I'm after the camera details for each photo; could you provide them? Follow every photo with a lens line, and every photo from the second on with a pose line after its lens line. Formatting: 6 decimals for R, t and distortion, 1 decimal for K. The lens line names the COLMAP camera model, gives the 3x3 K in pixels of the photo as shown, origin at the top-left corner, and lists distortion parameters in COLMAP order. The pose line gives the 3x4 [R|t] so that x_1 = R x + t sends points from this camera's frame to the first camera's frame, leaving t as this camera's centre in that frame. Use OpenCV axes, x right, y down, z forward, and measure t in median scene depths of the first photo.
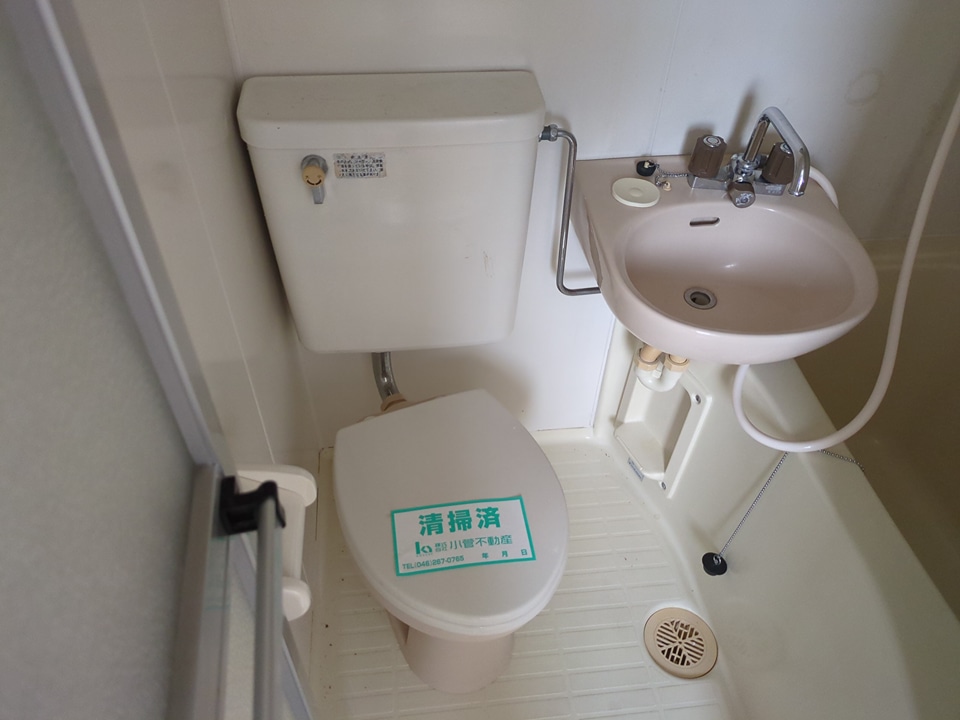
lens RADIAL K [[719.4, 0, 481.5], [0, 719.4, 358.1], [0, 0, 1]] dist [0.056424, -0.031874]
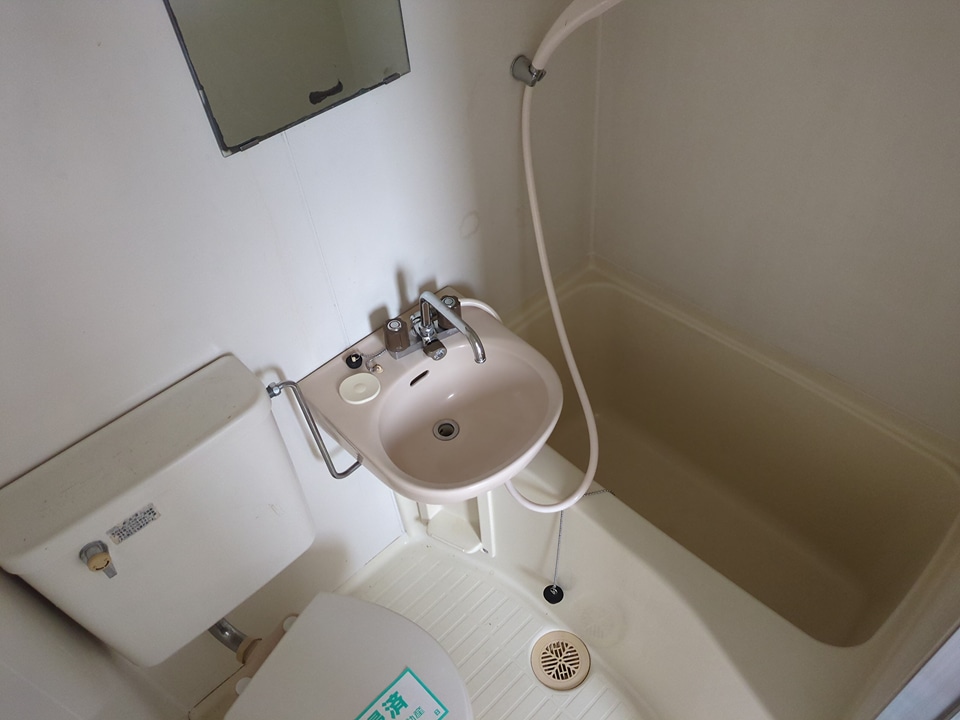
lens RADIAL K [[719.4, 0, 476.9], [0, 719.4, 358.1], [0, 0, 1]] dist [0.056424, -0.031874]
pose [[0.802786, -0.491138, 0.338108, -0.005941], [0.484701, 0.867775, 0.109686, -0.301616], [-0.347273, 0.075827, 0.934693, -0.162595]]
